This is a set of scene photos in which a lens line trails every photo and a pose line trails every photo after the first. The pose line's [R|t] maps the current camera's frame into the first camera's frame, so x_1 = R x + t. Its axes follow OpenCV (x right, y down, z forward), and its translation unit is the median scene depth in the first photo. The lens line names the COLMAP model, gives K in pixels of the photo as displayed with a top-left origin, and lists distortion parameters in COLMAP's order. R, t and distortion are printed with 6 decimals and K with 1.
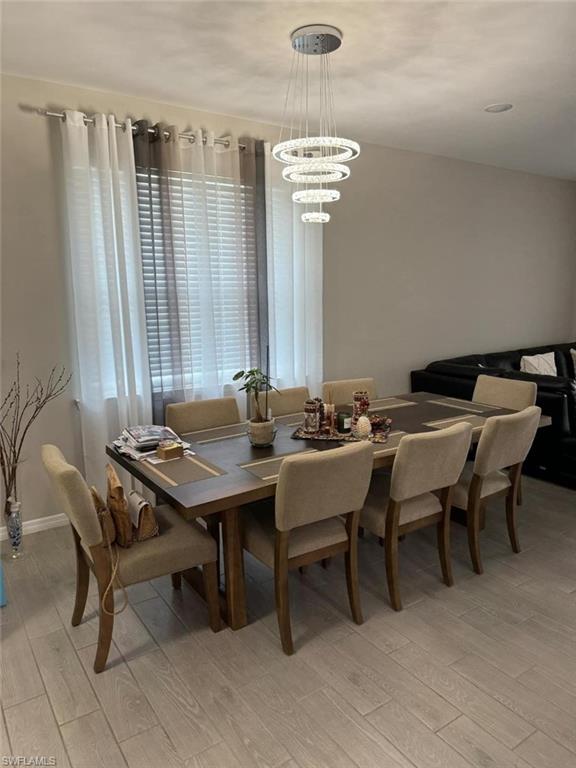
lens RADIAL K [[544.3, 0, 288.0], [0, 544.3, 384.0], [0, 0, 1]] dist [-0.021464, 0.000368]
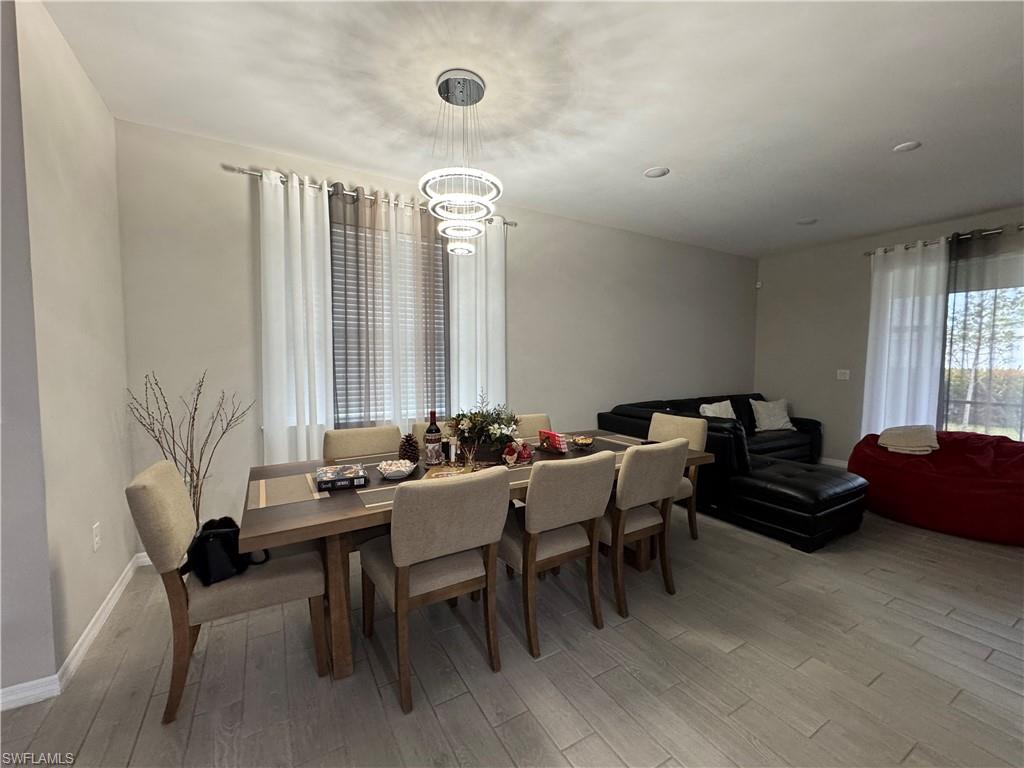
lens RADIAL K [[416.5, 0, 510.4], [0, 416.5, 381.1], [0, 0, 1]] dist [-0.001607, -0.000118]
pose [[0.997874, 0.014484, -0.063545, 0.175588], [-0.021935, 0.992751, -0.118168, 0.030955], [0.061373, 0.119310, 0.990958, 0.210344]]
